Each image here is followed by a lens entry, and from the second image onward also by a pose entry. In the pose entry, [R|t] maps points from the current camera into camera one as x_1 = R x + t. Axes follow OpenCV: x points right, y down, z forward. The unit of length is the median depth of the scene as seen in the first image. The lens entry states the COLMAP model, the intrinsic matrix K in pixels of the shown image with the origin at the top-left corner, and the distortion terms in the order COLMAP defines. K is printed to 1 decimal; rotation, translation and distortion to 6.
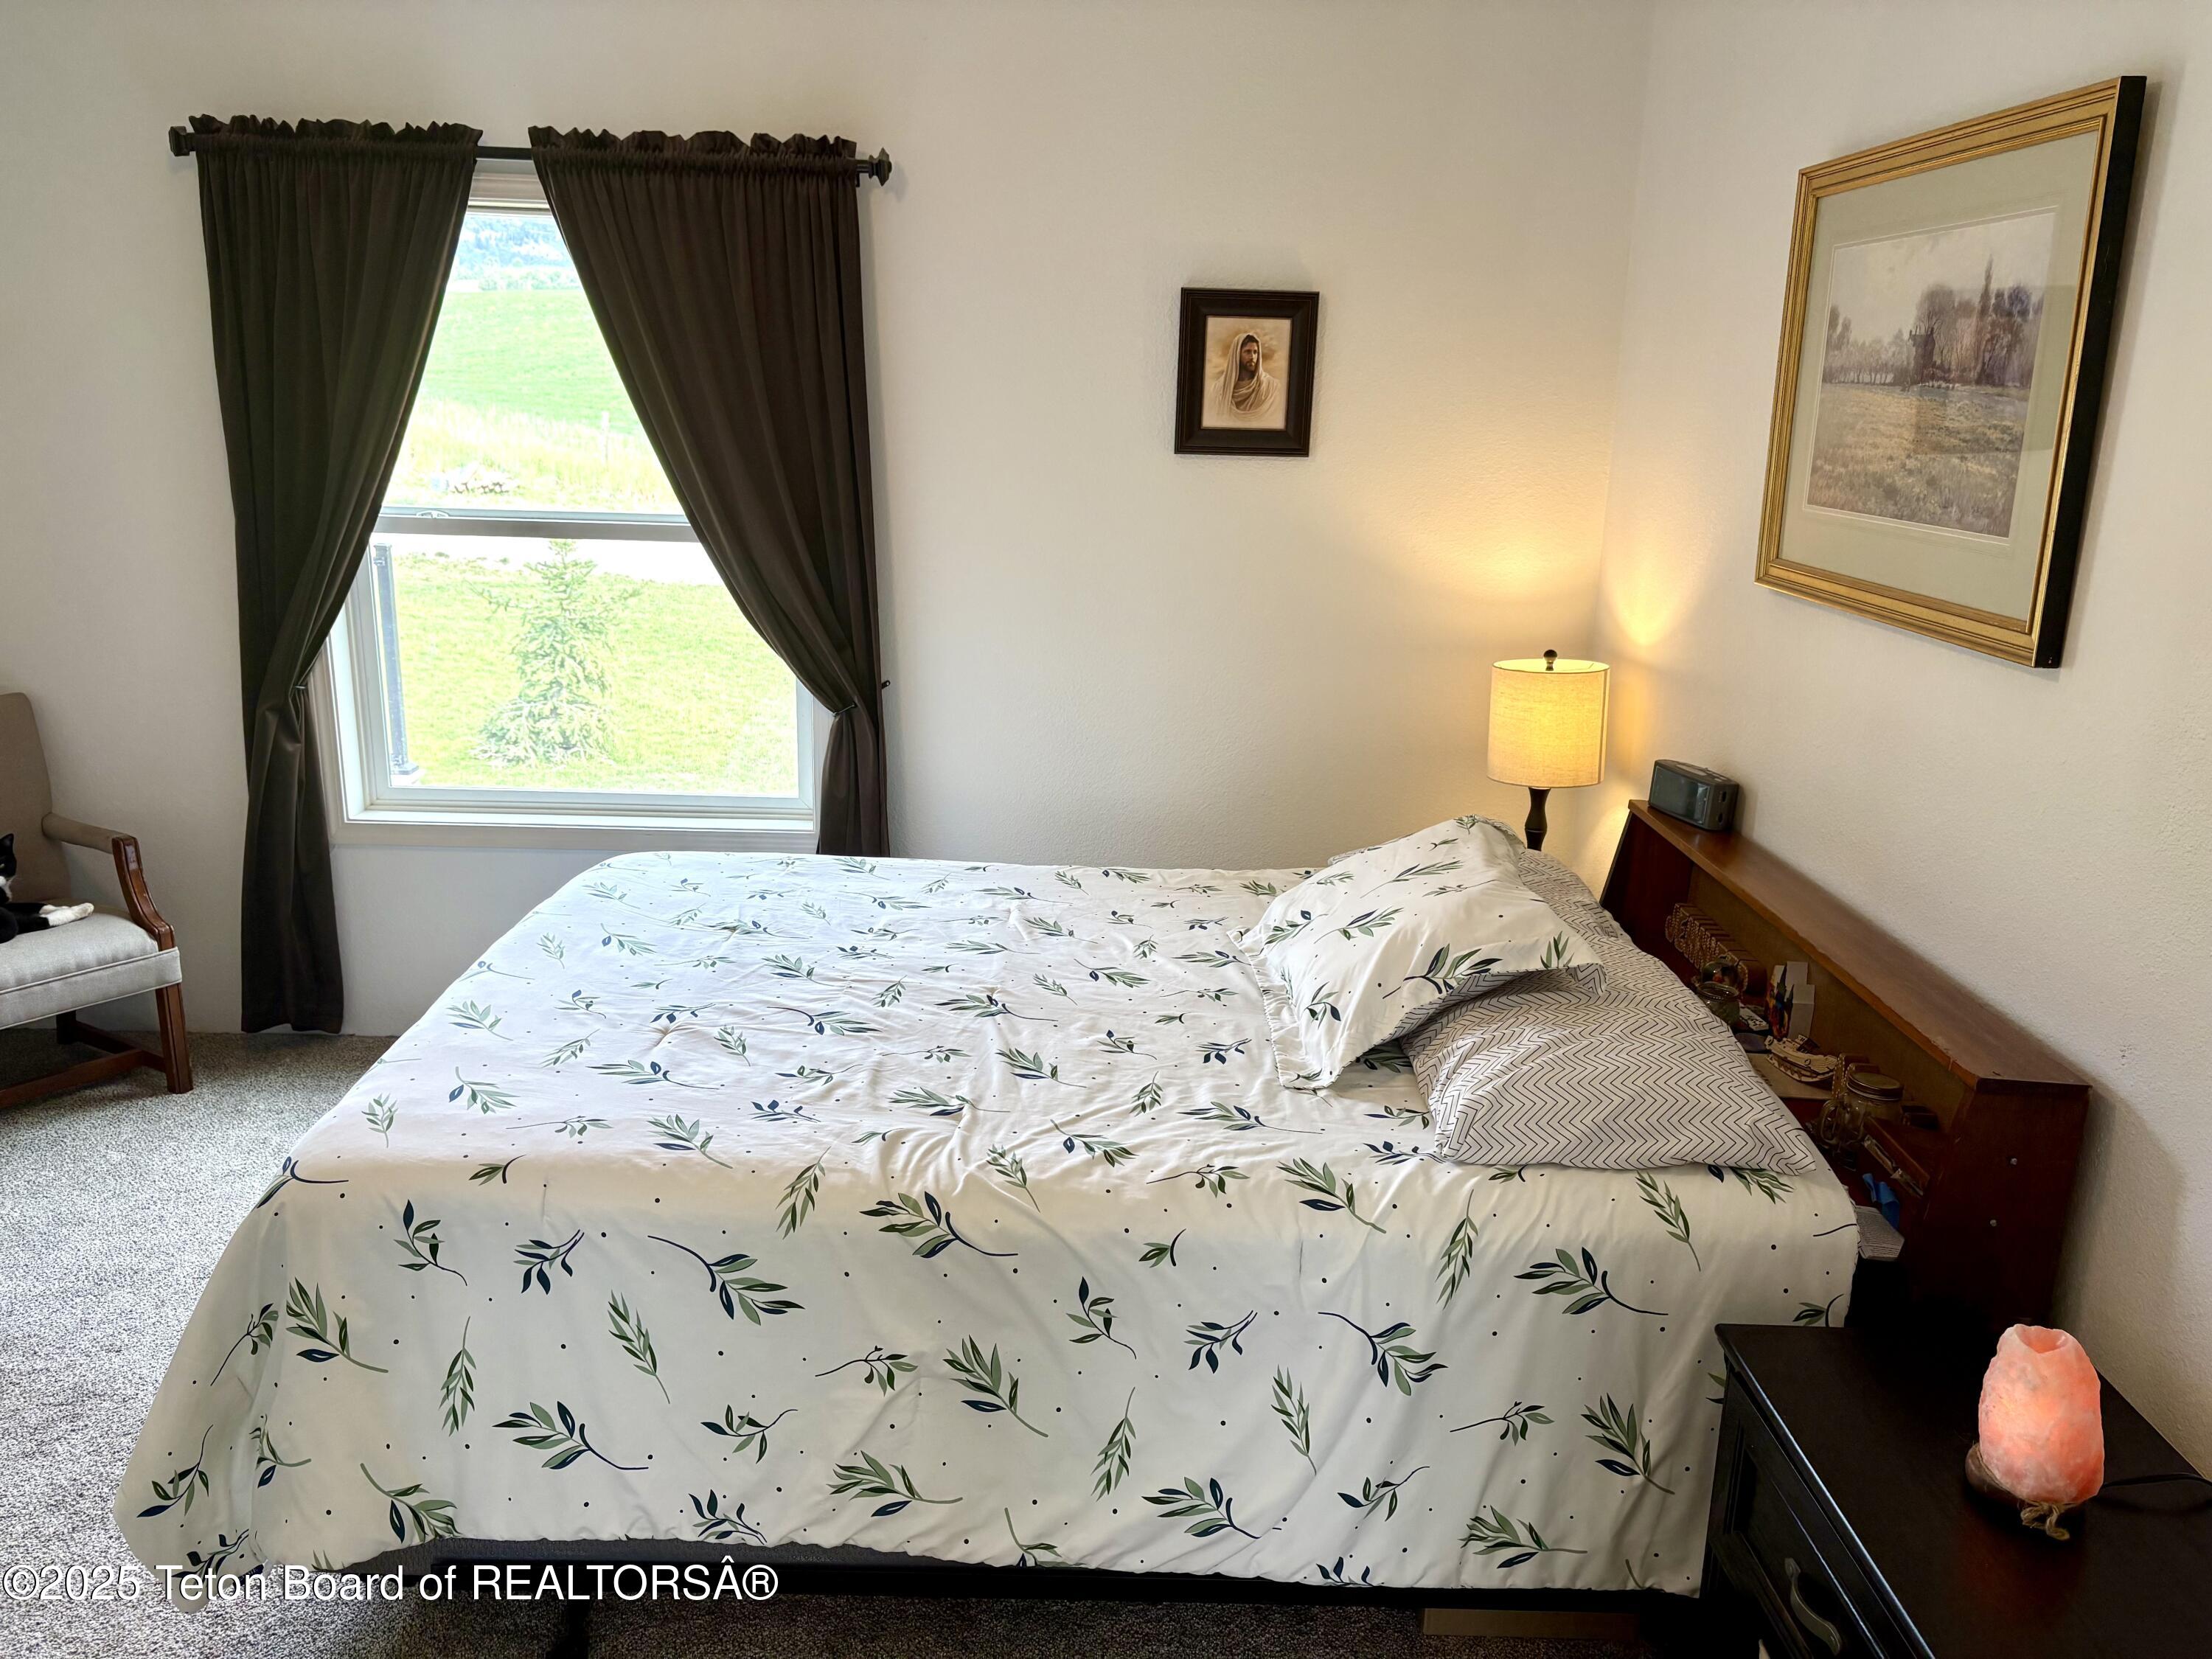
lens RADIAL K [[1687.6, 0, 1090.0], [0, 1687.6, 839.7], [0, 0, 1]] dist [0.058371, -0.084075]
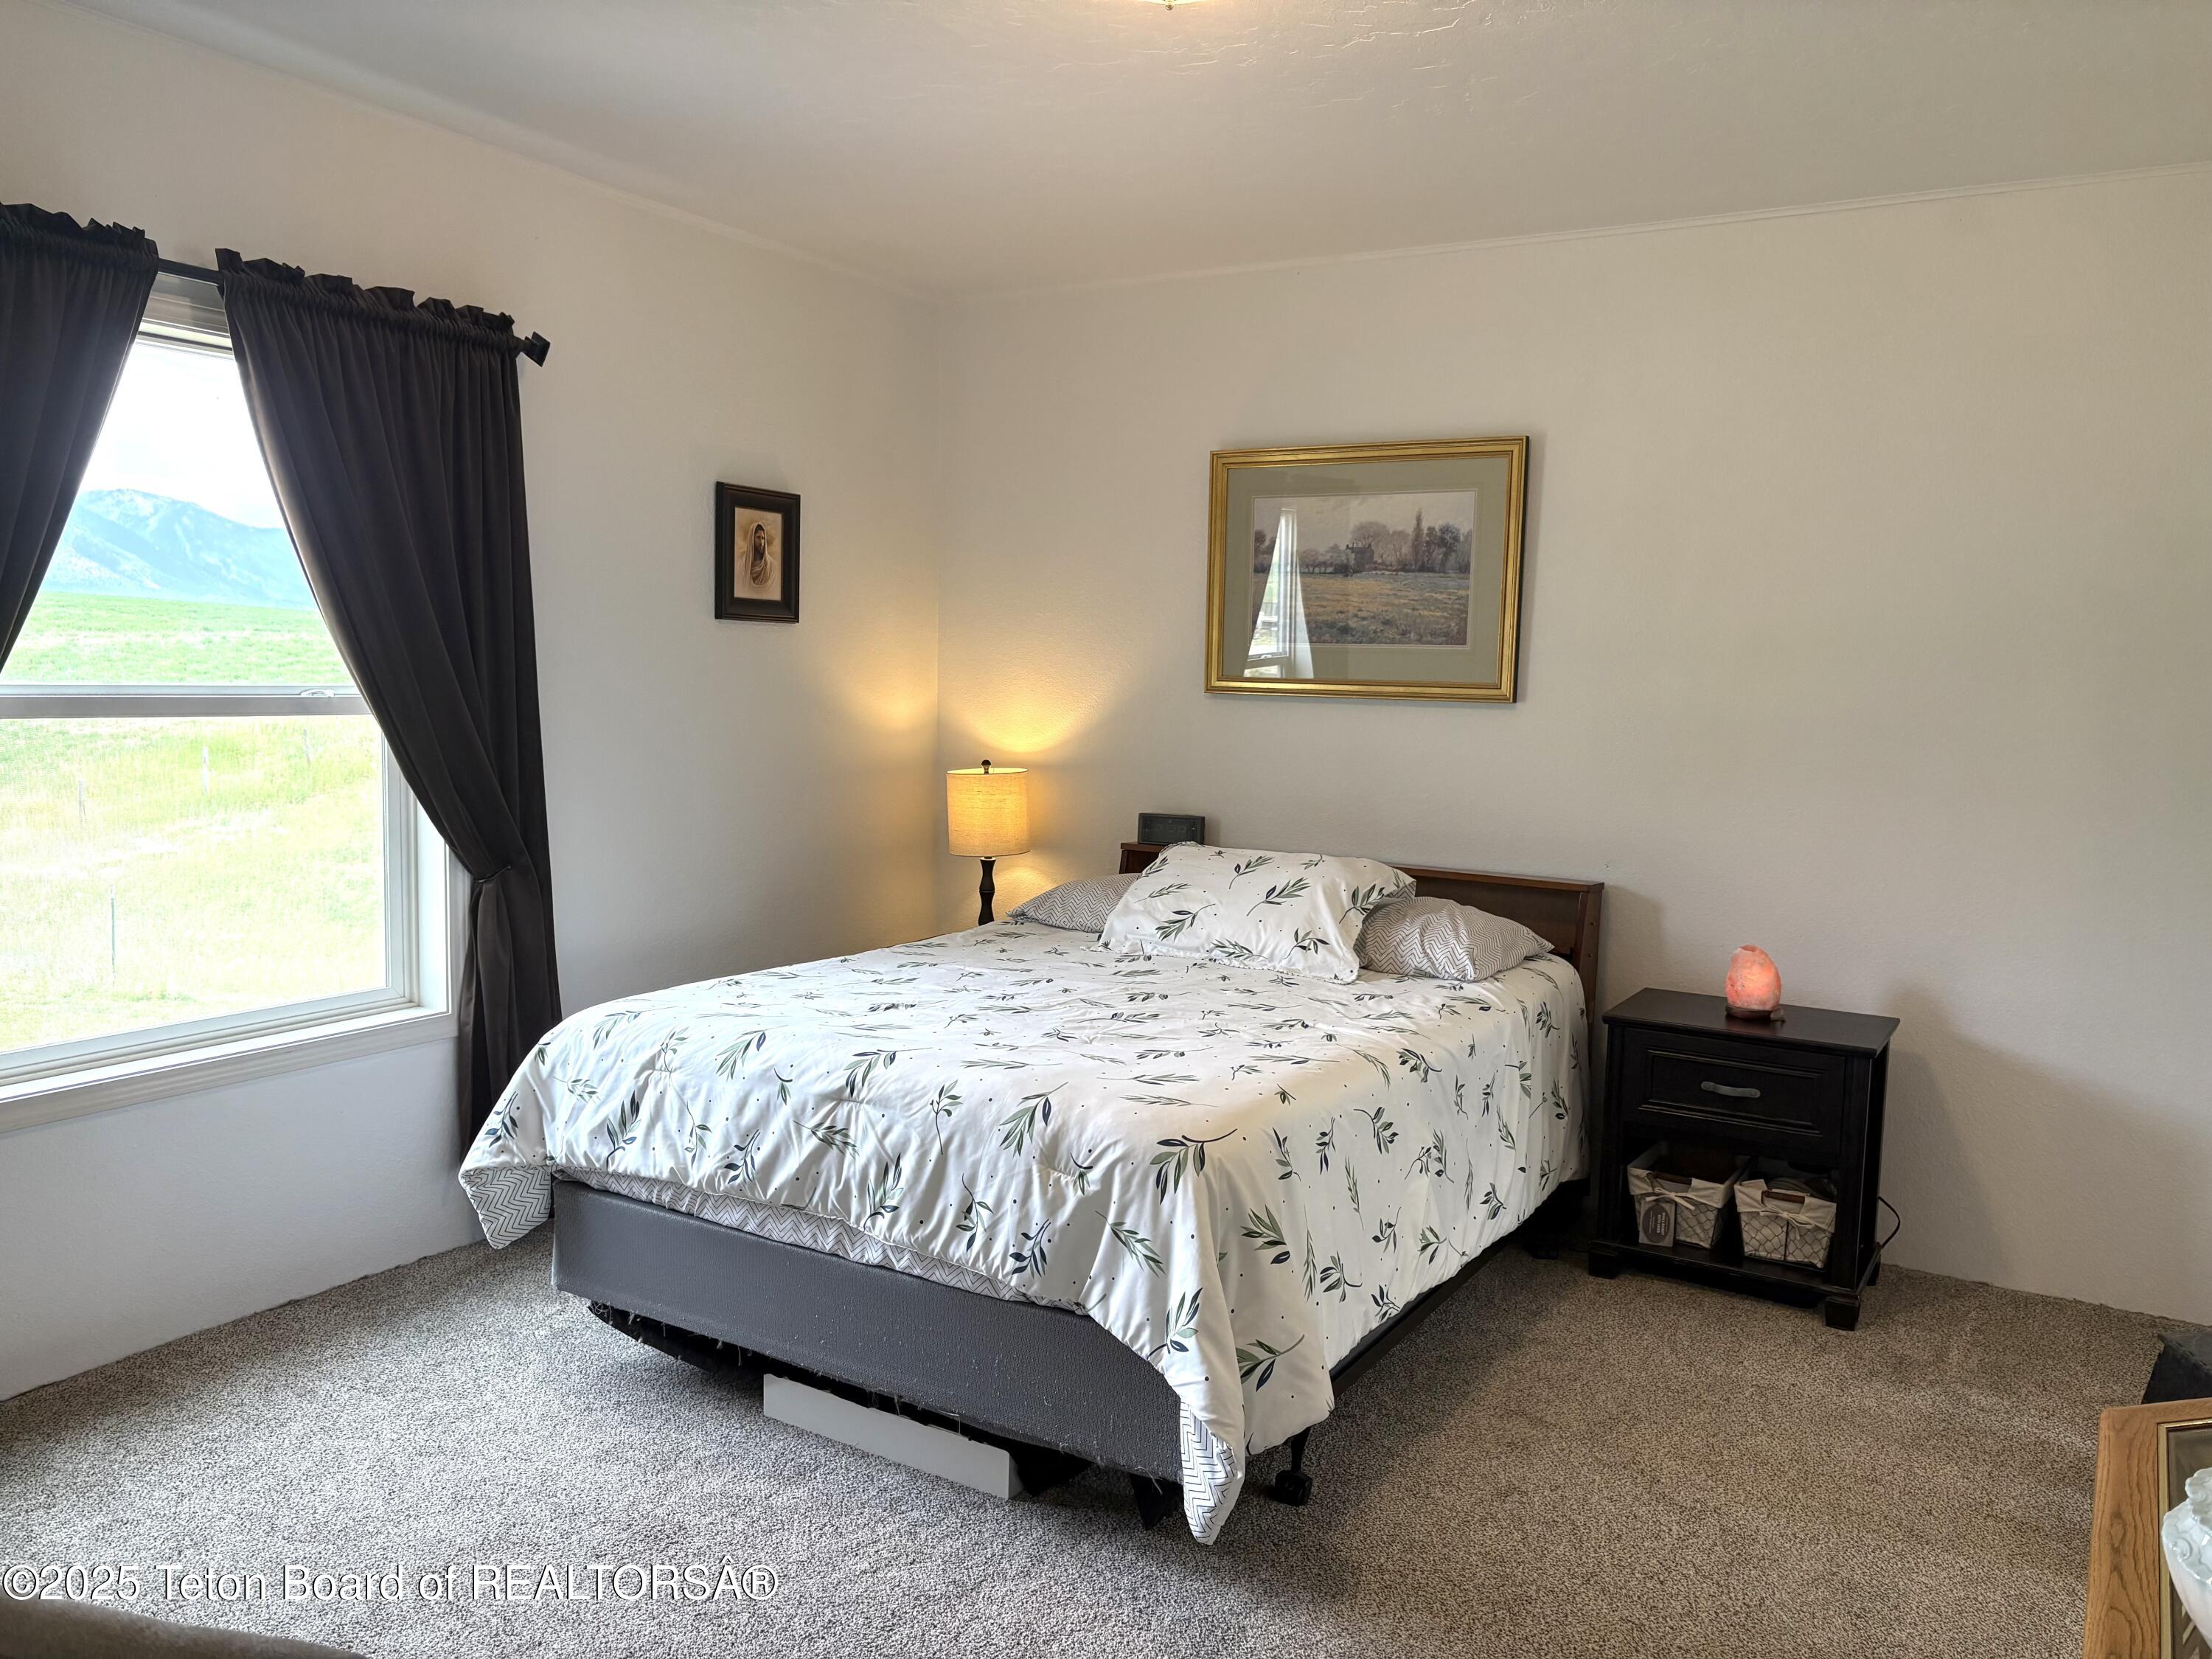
lens RADIAL K [[1708.5, 0, 1106.0], [0, 1708.5, 829.5], [0, 0, 1]] dist [0.165868, -0.318191]
pose [[0.503650, -0.094578, 0.858715, -0.891276], [0.213481, 0.976788, -0.017627, -0.010542], [-0.837116, 0.192198, 0.512150, 0.211250]]
